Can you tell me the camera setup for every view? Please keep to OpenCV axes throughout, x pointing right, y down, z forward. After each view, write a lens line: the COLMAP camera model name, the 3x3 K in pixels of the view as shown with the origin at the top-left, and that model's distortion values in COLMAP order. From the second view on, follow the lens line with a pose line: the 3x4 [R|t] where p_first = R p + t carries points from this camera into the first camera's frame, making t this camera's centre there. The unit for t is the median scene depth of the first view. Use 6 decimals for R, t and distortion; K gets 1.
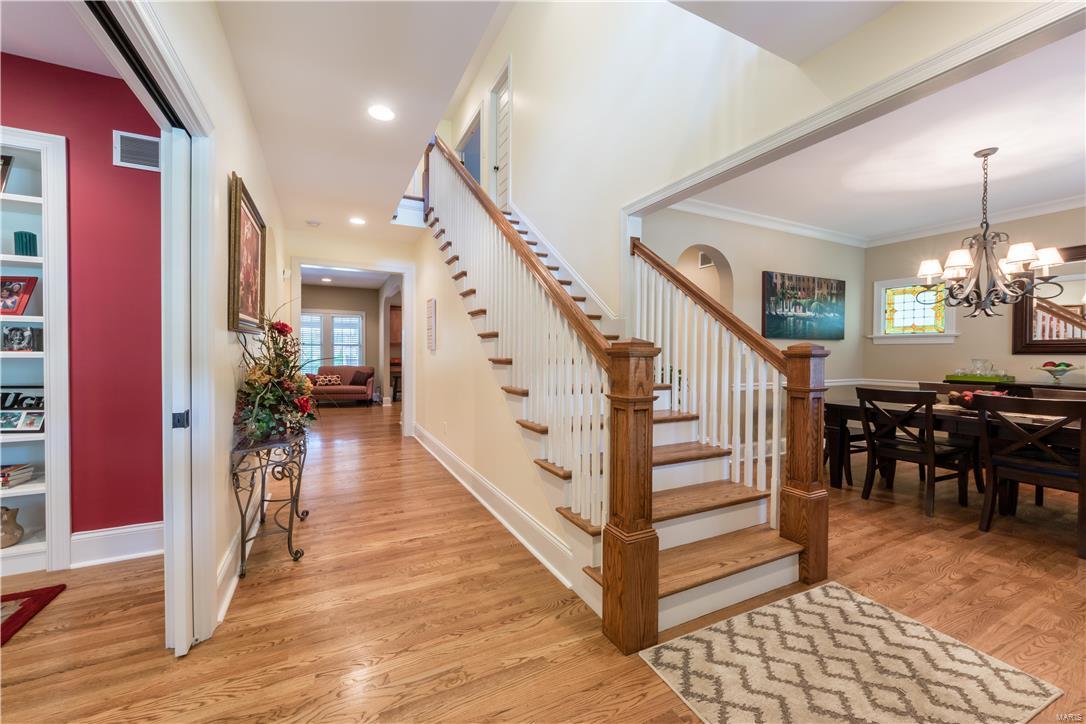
lens RADIAL K [[412.2, 0, 529.0], [0, 412.2, 358.4], [0, 0, 1]] dist [-0.001771, 0.000231]
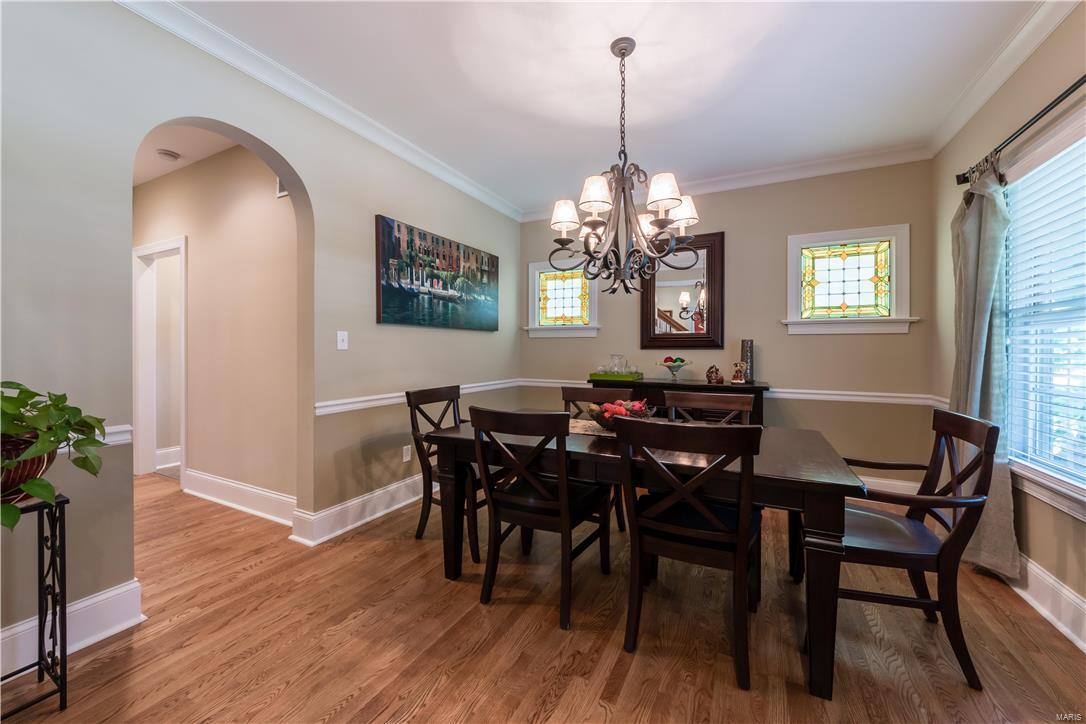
lens RADIAL K [[417.7, 0, 540.8], [0, 417.7, 347.4], [0, 0, 1]] dist [-0.001242, -0.000205]
pose [[0.790157, 0.002977, 0.612897, 0.460370], [0.009509, 0.999808, -0.017116, 0.000277], [-0.612831, 0.019352, 0.789977, 0.432429]]
